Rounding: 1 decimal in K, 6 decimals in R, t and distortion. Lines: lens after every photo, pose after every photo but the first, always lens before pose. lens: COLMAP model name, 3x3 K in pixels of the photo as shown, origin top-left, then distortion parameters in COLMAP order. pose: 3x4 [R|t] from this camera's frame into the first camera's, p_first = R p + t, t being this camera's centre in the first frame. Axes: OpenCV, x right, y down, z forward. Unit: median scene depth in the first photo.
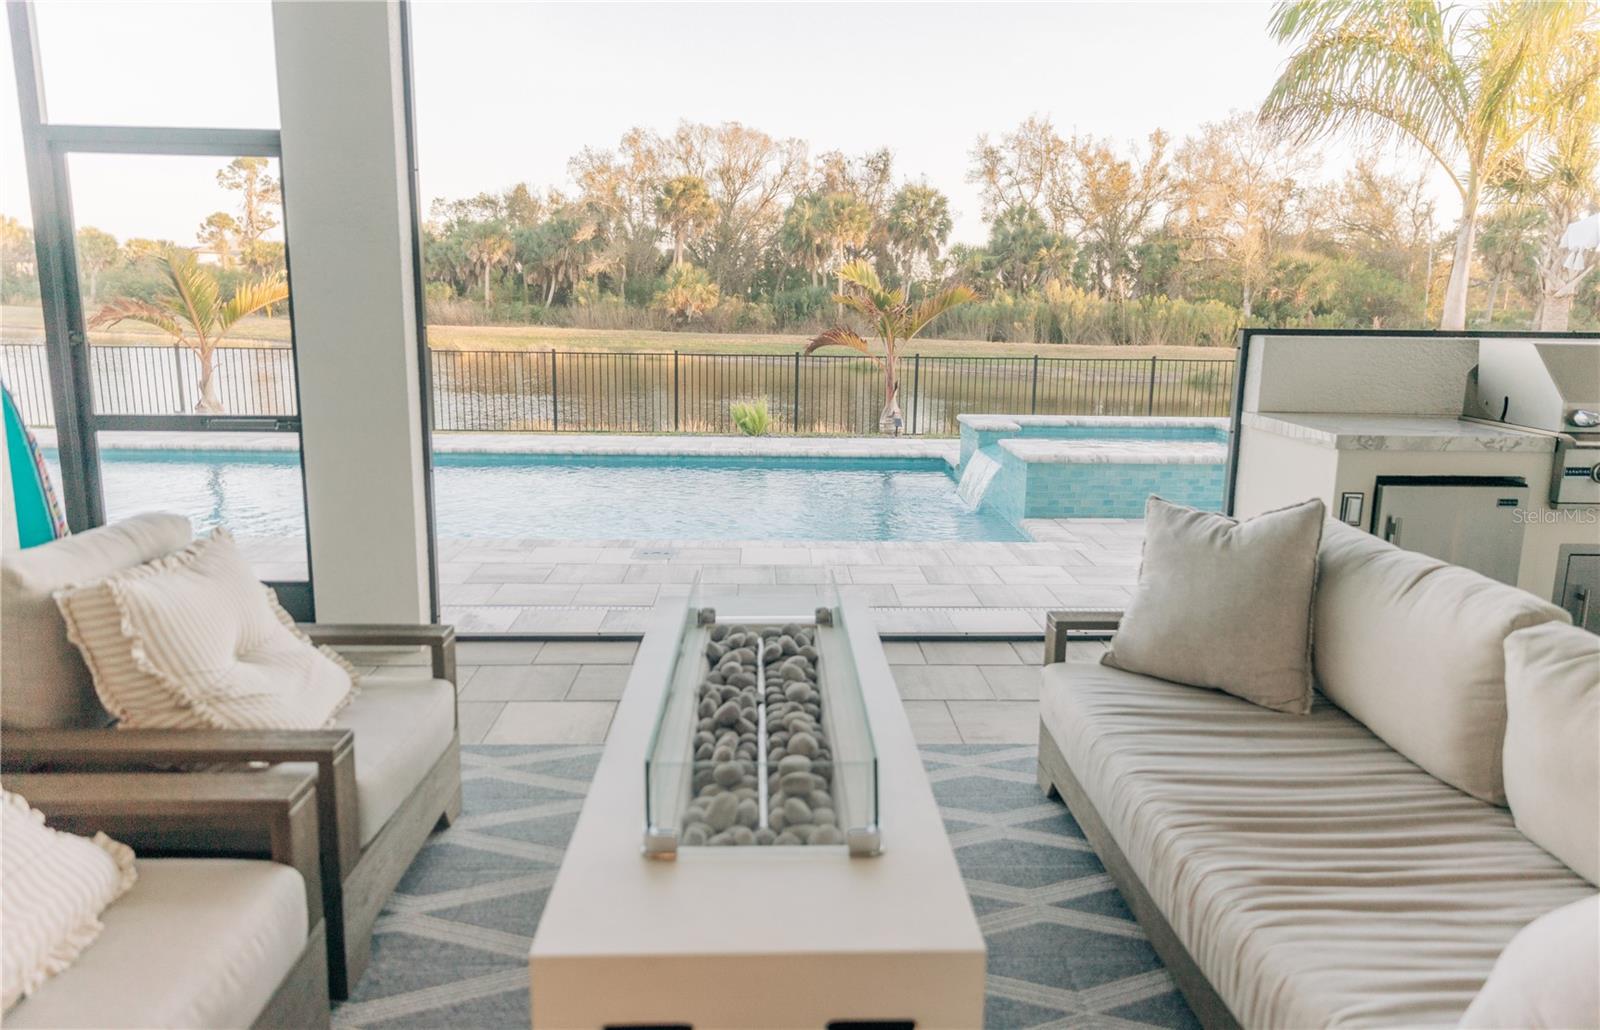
lens RADIAL K [[1066.9, 0, 809.7], [0, 1066.9, 500.6], [0, 0, 1]] dist [0.001219, -0.001448]
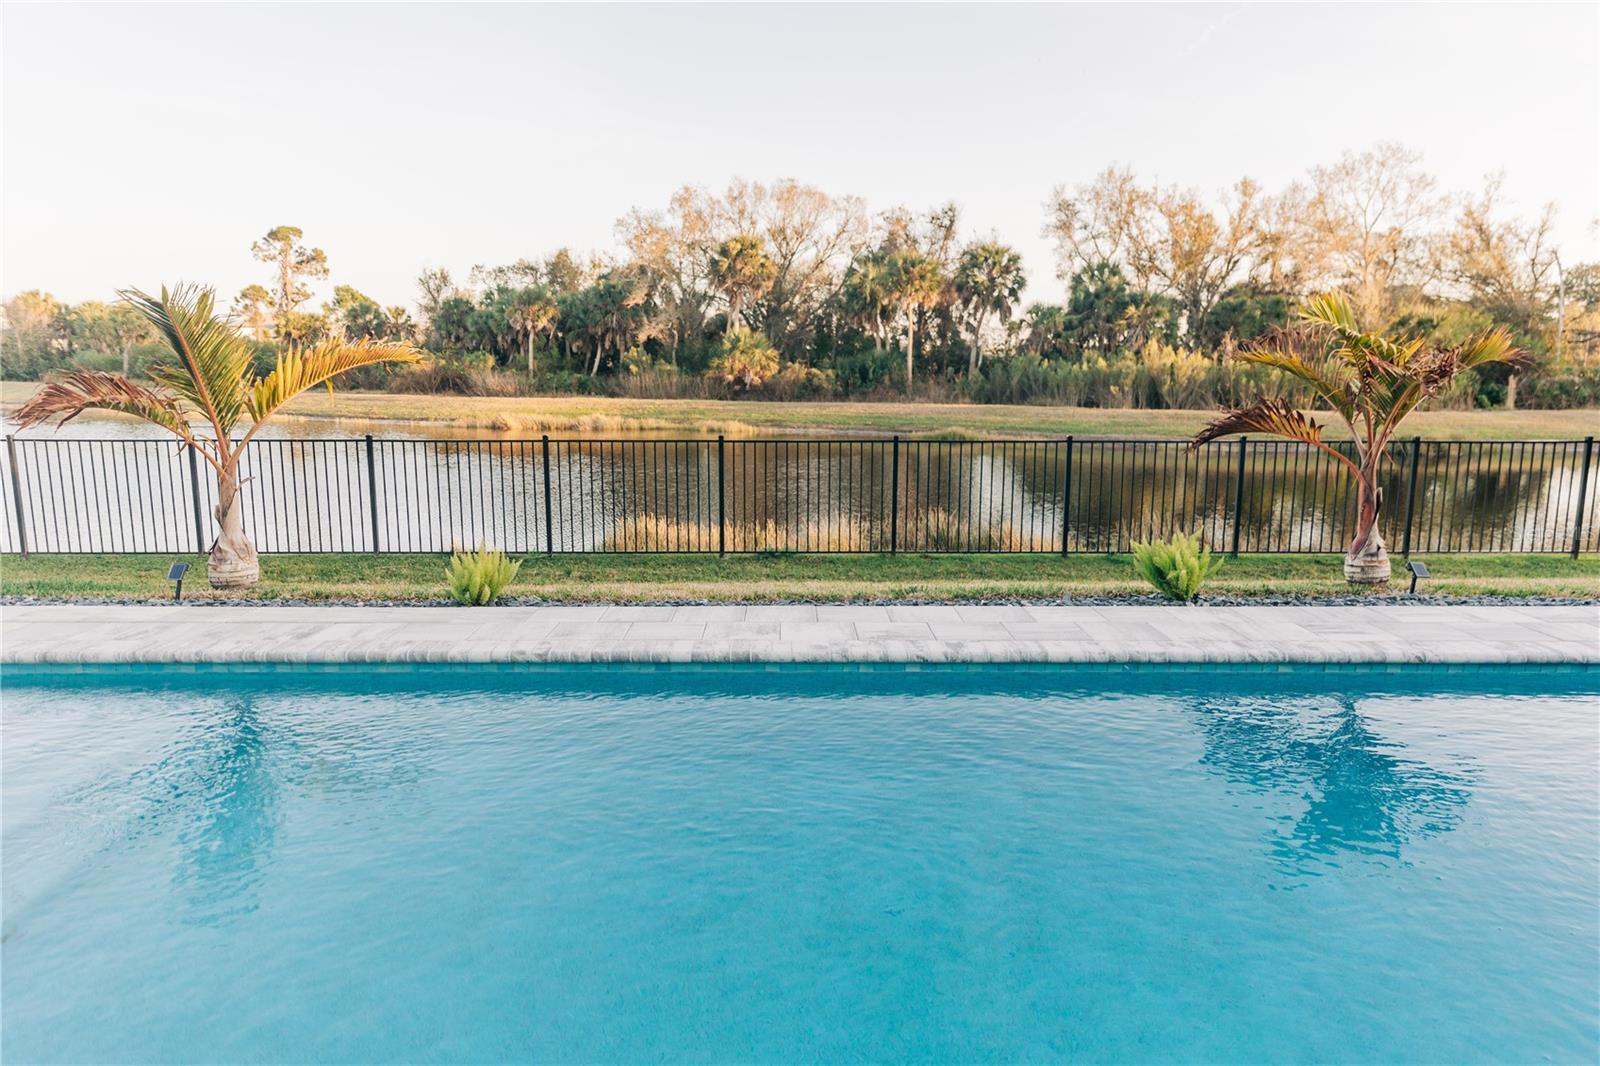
lens RADIAL K [[1068.4, 0, 806.6], [0, 1068.4, 539.7], [0, 0, 1]] dist [-0.003682, 0.000099]
pose [[0.999610, -0.008964, -0.026450, -0.035712], [0.008312, 0.999662, -0.024630, -0.012195], [0.026662, 0.024401, 0.999347, 0.065311]]
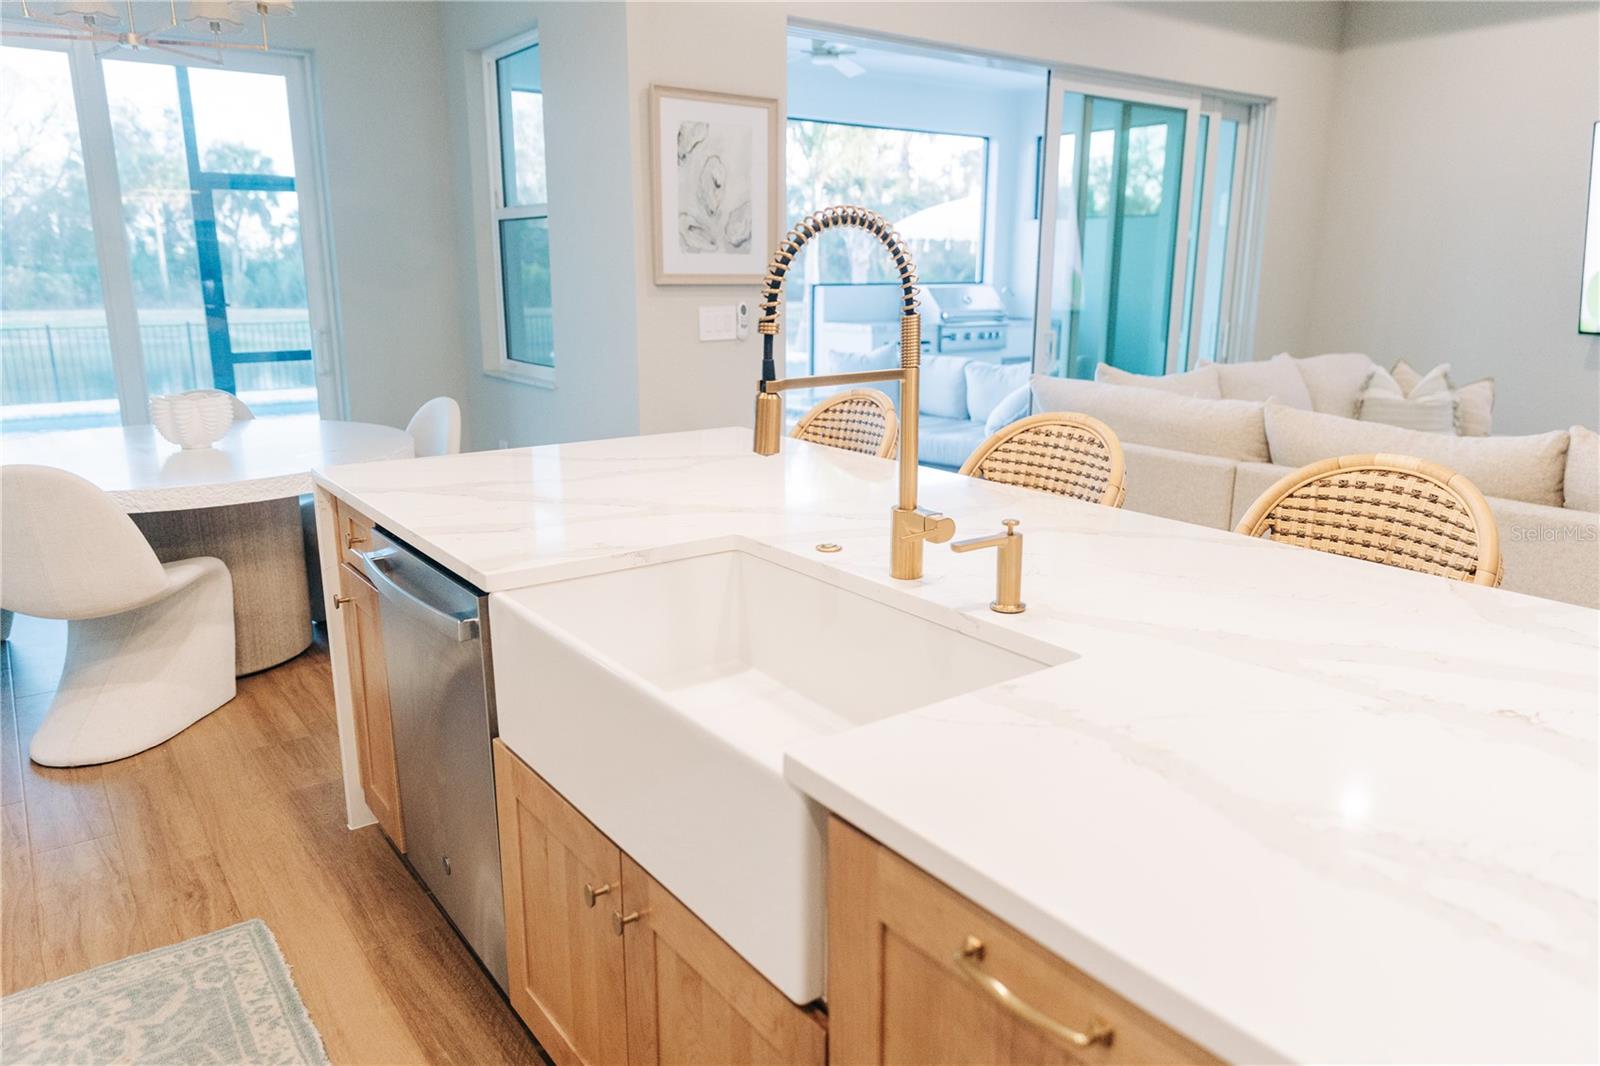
lens RADIAL K [[1068.4, 0, 806.6], [0, 1068.4, 539.7], [0, 0, 1]] dist [-0.003682, 0.000099]
pose [[0.822505, -0.151262, 0.548275, -0.049408], [0.114392, 0.988283, 0.101046, 0.007425], [-0.557136, -0.020393, 0.830171, -0.045503]]
